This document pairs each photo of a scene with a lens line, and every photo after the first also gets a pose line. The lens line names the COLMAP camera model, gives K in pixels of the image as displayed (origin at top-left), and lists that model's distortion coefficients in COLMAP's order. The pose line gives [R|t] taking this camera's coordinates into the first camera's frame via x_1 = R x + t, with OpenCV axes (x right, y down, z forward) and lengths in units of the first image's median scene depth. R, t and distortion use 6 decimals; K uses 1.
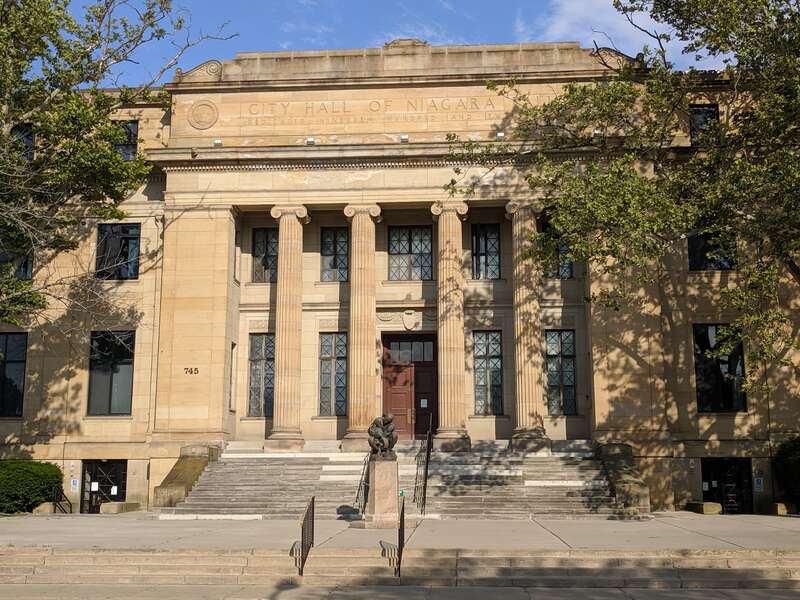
lens RADIAL K [[1080.1, 0, 400.0], [0, 1080.1, 300.0], [0, 0, 1]] dist [0.022037, -0.030218]
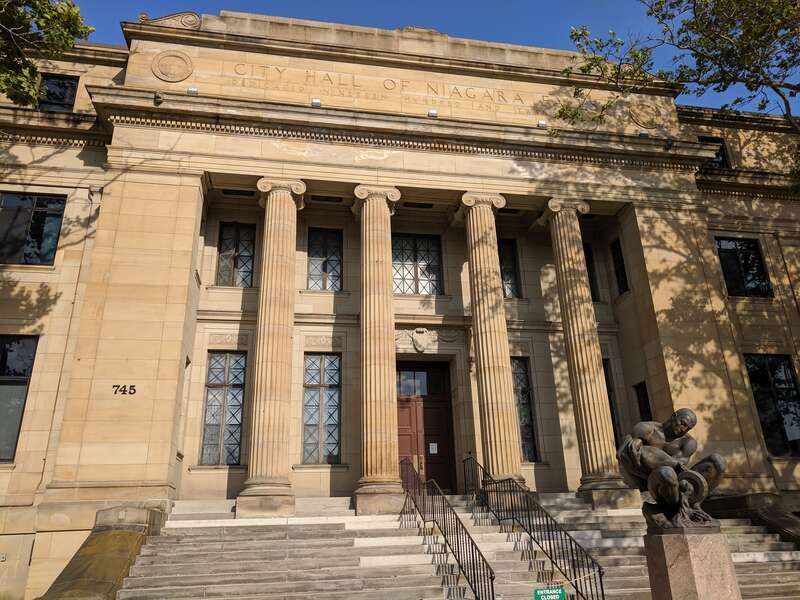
lens RADIAL K [[613.2, 0, 400.0], [0, 613.2, 300.0], [0, 0, 1]] dist [-0.060462, 0.091430]
pose [[0.963293, 0.068611, 0.259535, -0.128808], [-0.016053, 0.979779, -0.199437, 0.081707], [-0.267970, 0.187950, 0.944916, 0.585242]]
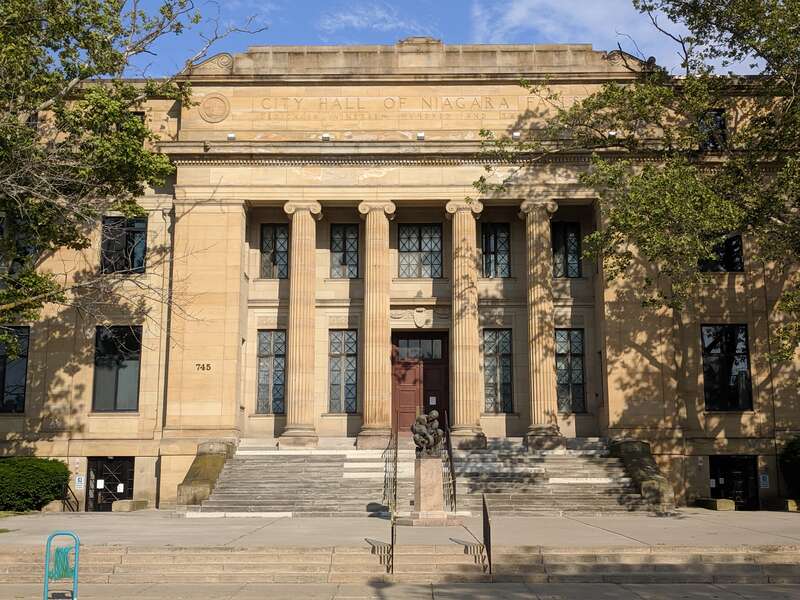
lens RADIAL K [[1080.1, 0, 400.0], [0, 1080.1, 300.0], [0, 0, 1]] dist [0.022037, -0.030218]
pose [[0.997605, 0.010650, 0.068341, -0.080457], [-0.010833, 0.999939, 0.002310, 0.000089], [-0.068312, -0.003045, 0.997659, 0.002379]]
